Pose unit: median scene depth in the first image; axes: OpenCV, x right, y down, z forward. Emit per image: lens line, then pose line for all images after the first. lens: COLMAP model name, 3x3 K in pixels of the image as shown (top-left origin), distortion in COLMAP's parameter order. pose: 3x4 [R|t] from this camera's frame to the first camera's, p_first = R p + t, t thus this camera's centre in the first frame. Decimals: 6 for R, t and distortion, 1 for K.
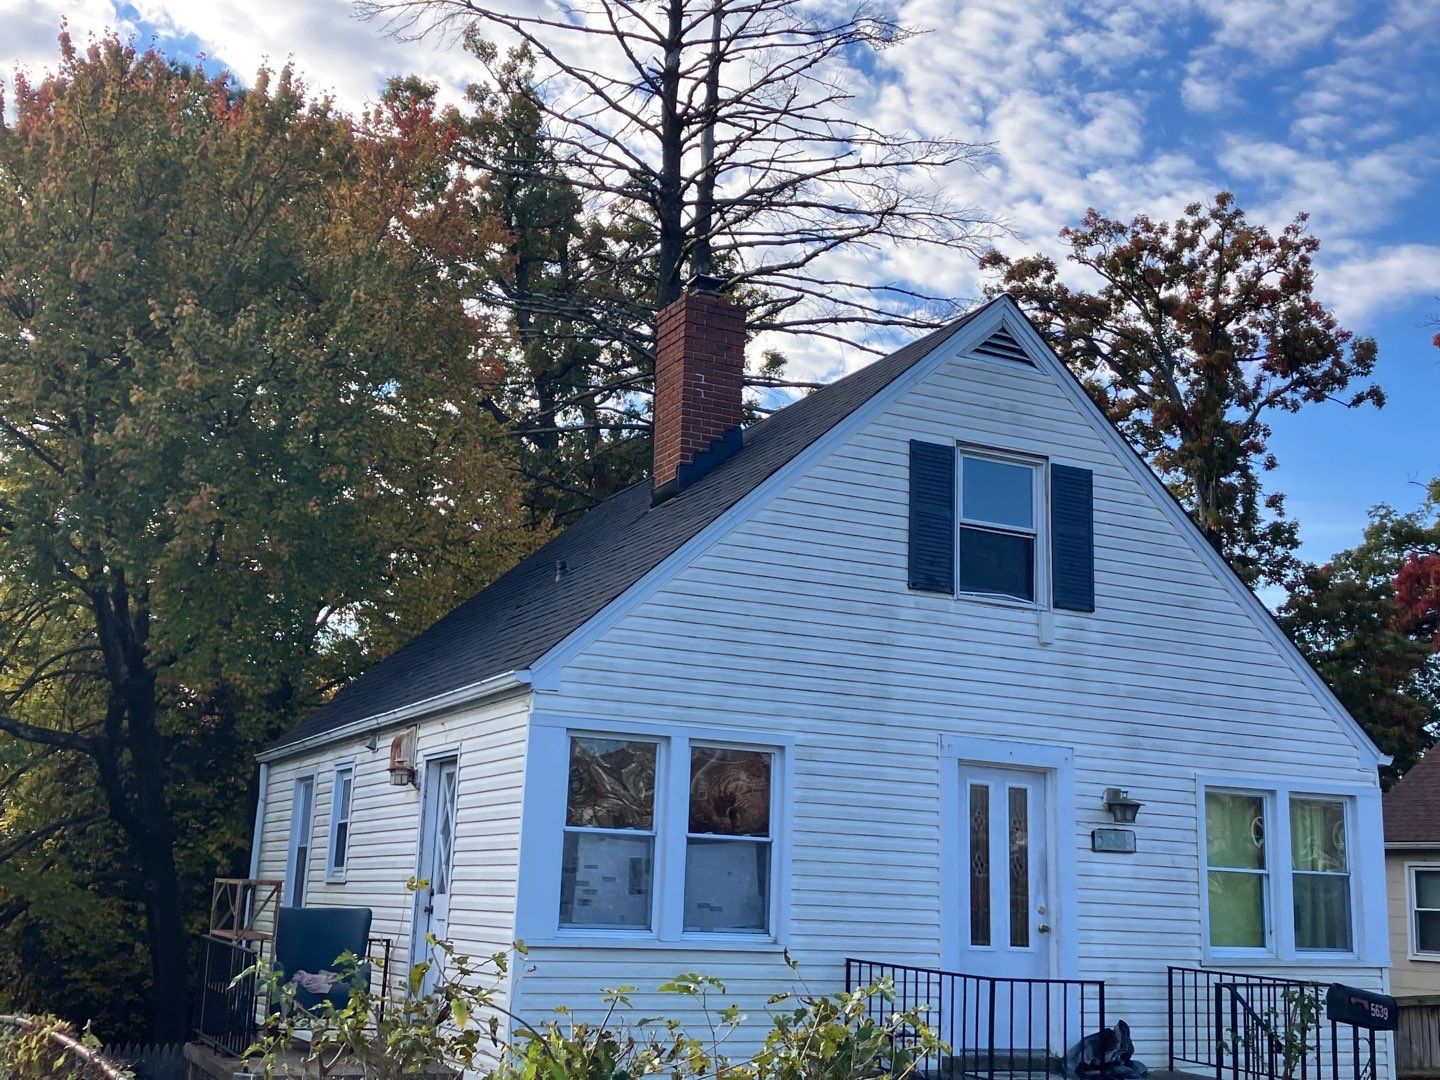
lens RADIAL K [[1752.8, 0, 723.2], [0, 1752.8, 436.6], [0, 0, 1]] dist [0.058716, -0.016966]
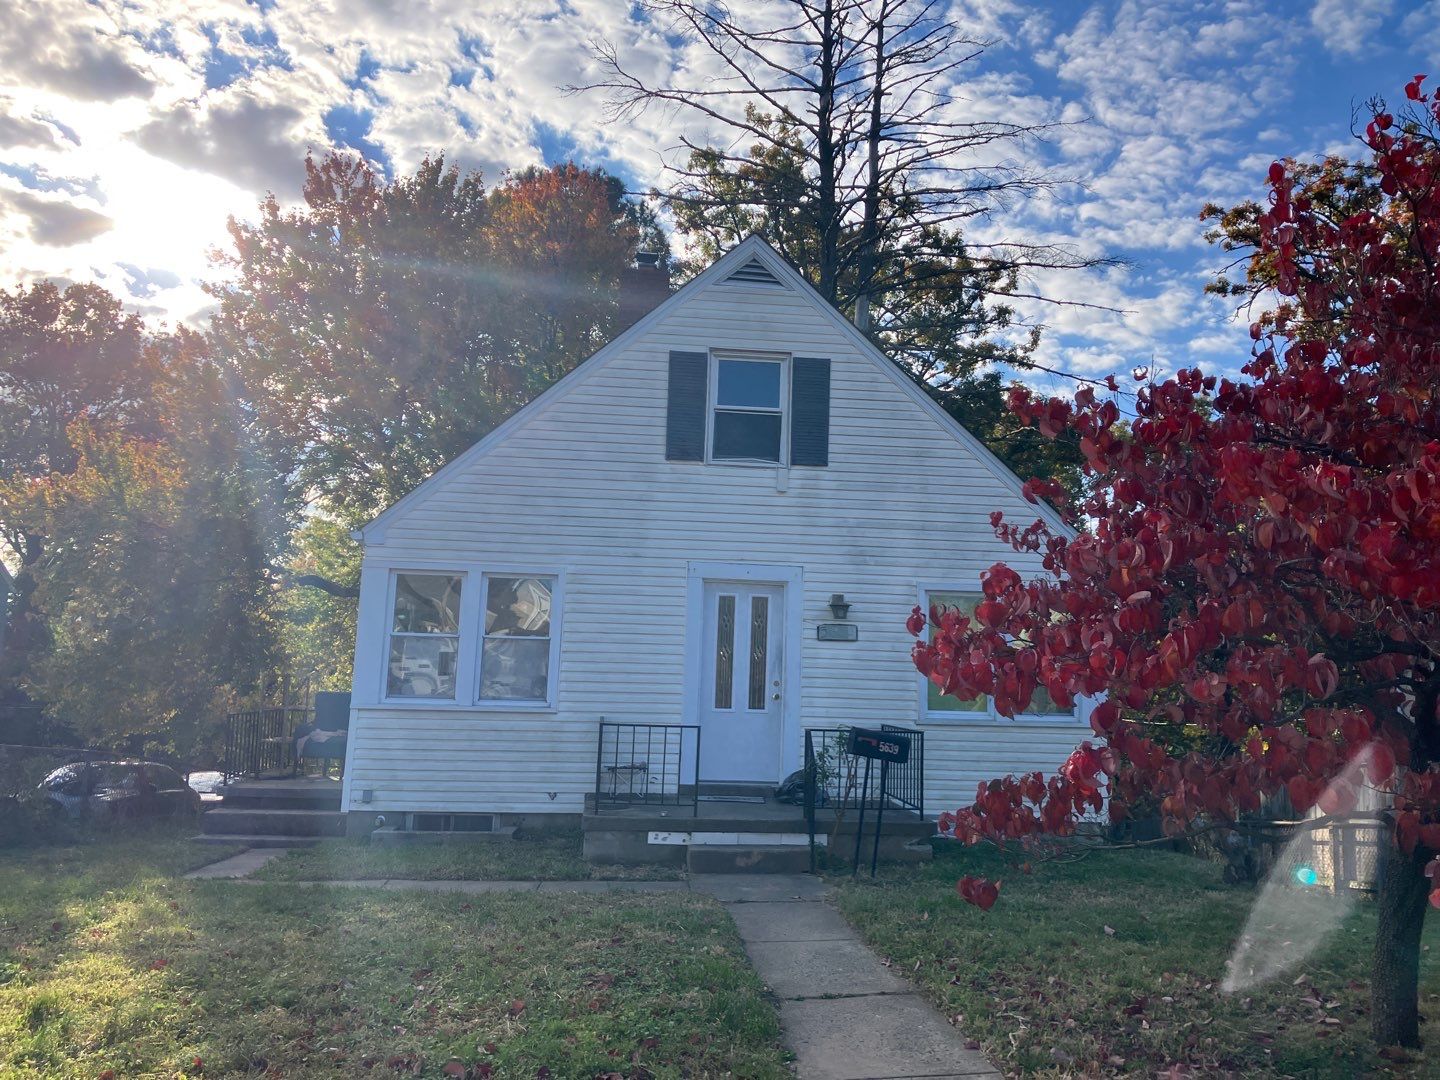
lens RADIAL K [[1176.1, 0, 720.0], [0, 1176.1, 540.0], [0, 0, 1]] dist [0.039422, 0.001388]
pose [[0.935144, -0.059082, -0.349306, 0.444651], [0.100247, 0.989828, 0.100954, 0.057439], [0.339788, -0.129423, 0.931554, 0.134960]]
